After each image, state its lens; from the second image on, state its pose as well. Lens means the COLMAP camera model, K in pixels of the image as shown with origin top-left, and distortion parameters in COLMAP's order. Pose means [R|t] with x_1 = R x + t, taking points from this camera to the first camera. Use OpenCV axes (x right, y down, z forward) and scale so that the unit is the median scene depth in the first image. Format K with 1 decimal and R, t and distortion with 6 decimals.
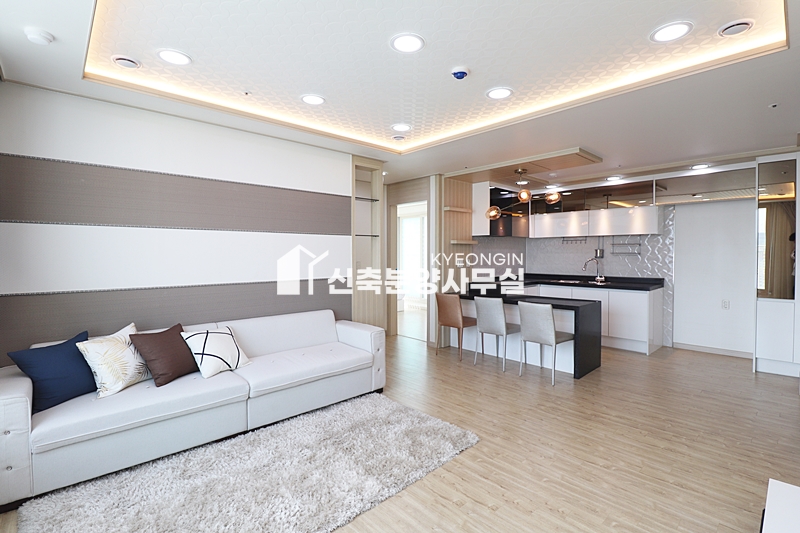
lens RADIAL K [[367.3, 0, 409.7], [0, 367.3, 247.5], [0, 0, 1]] dist [-0.006666, -0.008941]
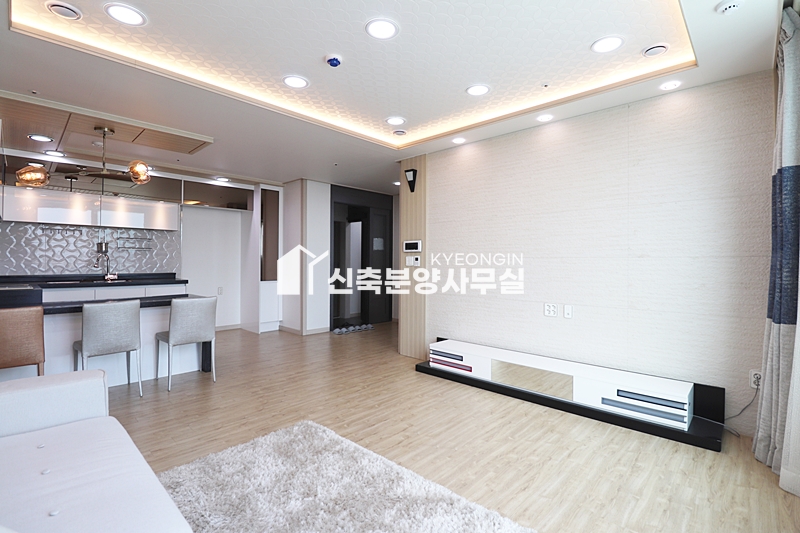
lens RADIAL K [[367.3, 0, 397.5], [0, 367.3, 258.1], [0, 0, 1]] dist [-0.006666, -0.008941]
pose [[-0.029100, 0.007004, 0.999552, -0.719297], [-0.024338, 0.999674, -0.007713, 0.061117], [-0.999280, -0.024551, -0.028920, 0.690358]]
